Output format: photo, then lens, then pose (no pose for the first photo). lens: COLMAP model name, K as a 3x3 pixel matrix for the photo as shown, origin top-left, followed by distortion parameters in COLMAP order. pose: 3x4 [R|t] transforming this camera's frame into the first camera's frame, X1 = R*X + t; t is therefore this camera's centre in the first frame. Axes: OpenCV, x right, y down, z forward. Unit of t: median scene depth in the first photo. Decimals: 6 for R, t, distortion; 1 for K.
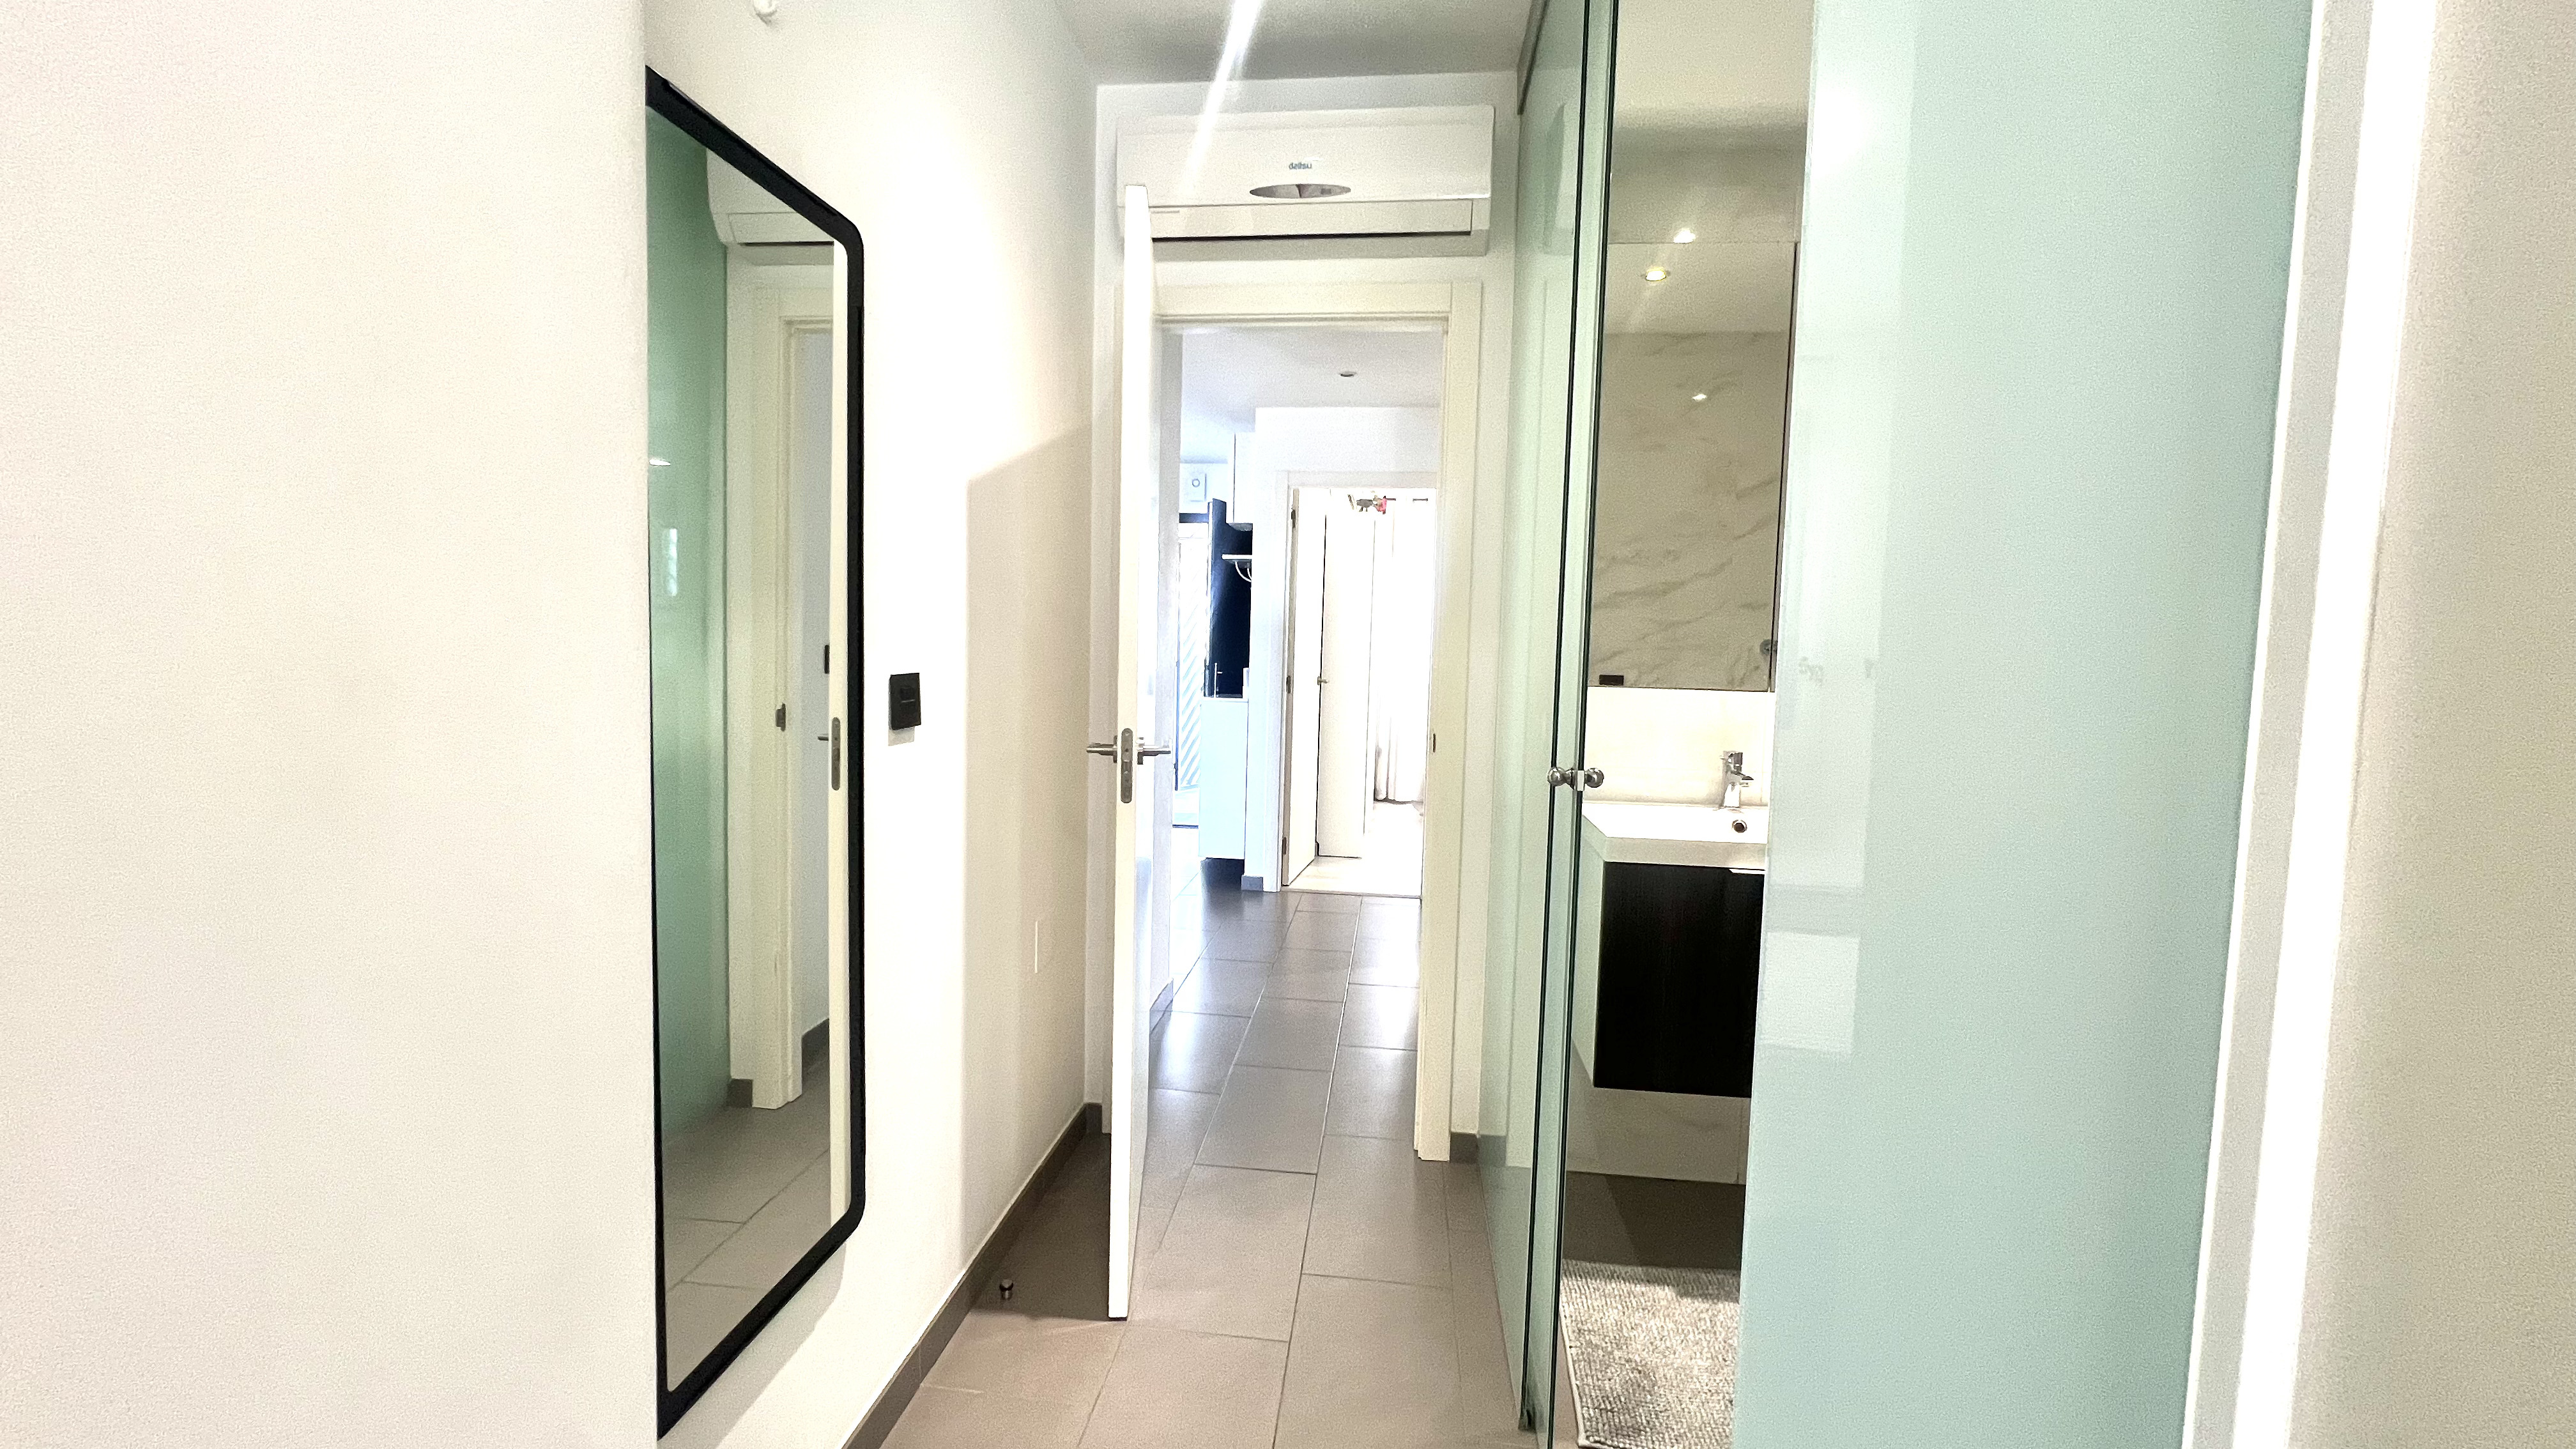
lens RADIAL K [[1036.9, 0, 1297.1], [0, 1036.9, 720.1], [0, 0, 1]] dist [-0.001507, -0.000597]
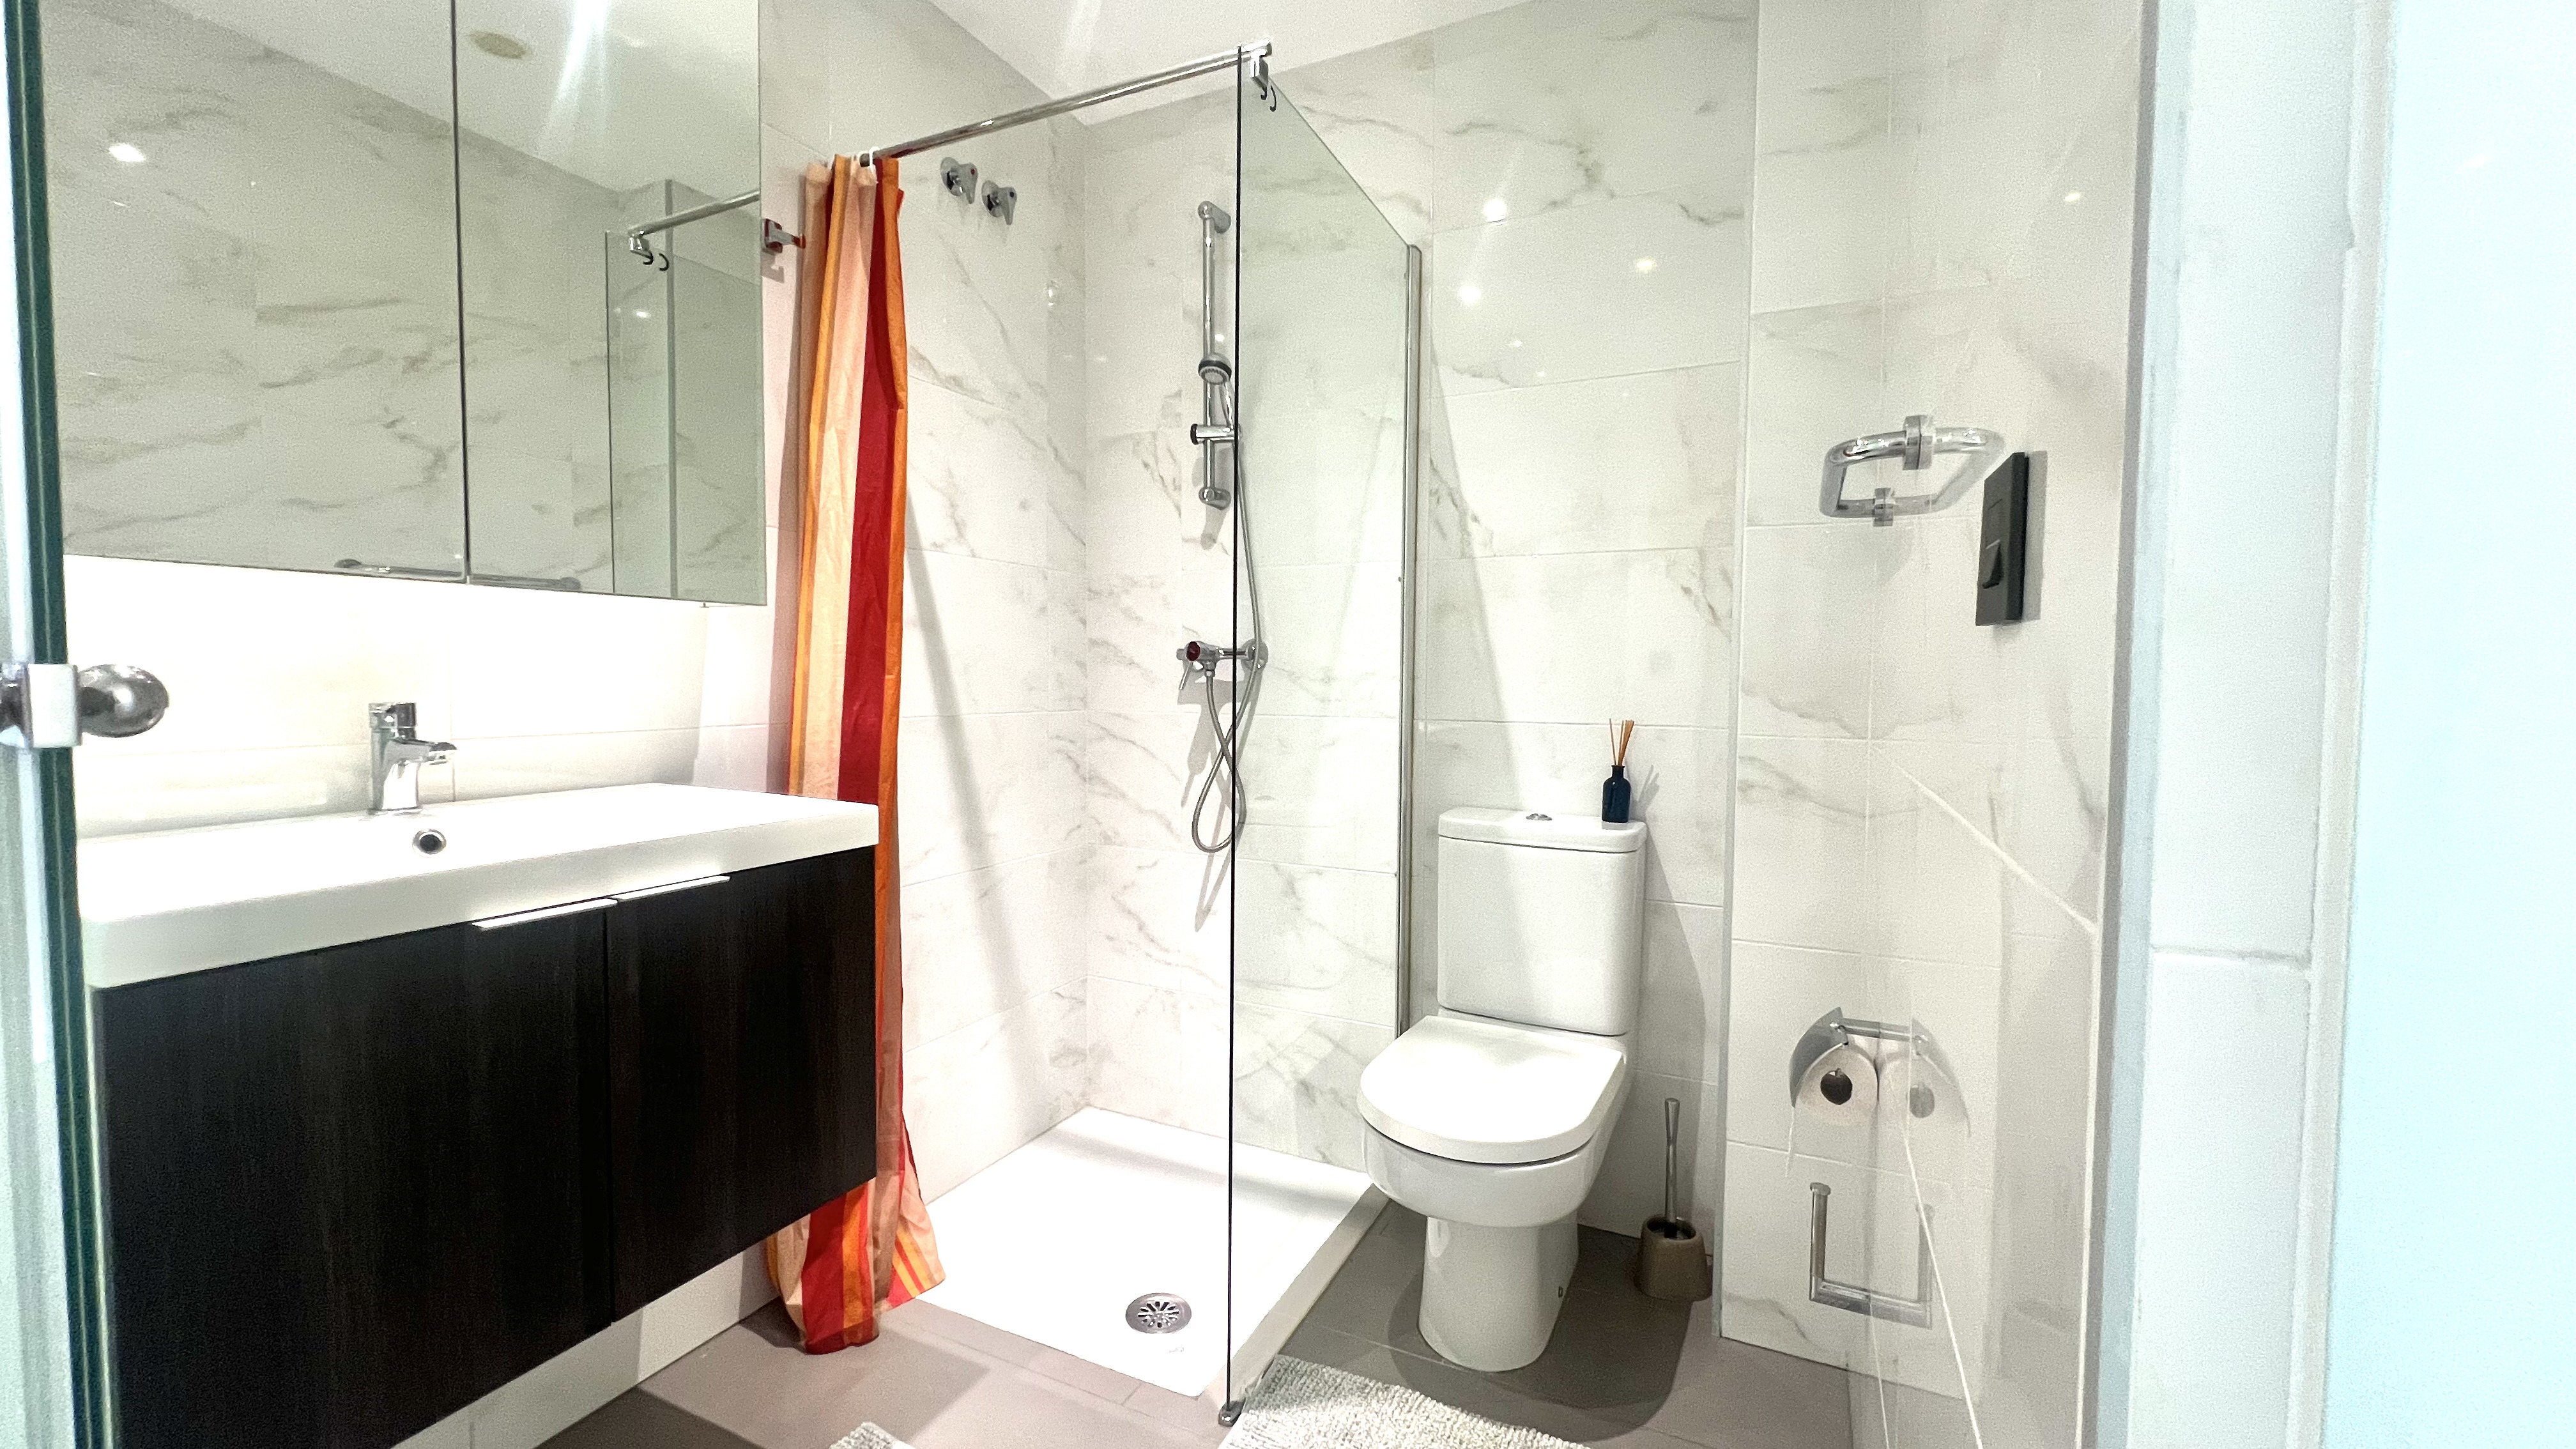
lens RADIAL K [[1036.9, 0, 1297.1], [0, 1036.9, 720.1], [0, 0, 1]] dist [-0.001507, -0.000597]
pose [[0.340256, -0.069050, 0.937794, 0.090745], [0.064540, 0.996663, 0.049967, 0.043085], [-0.938115, 0.043524, 0.343577, 0.403994]]
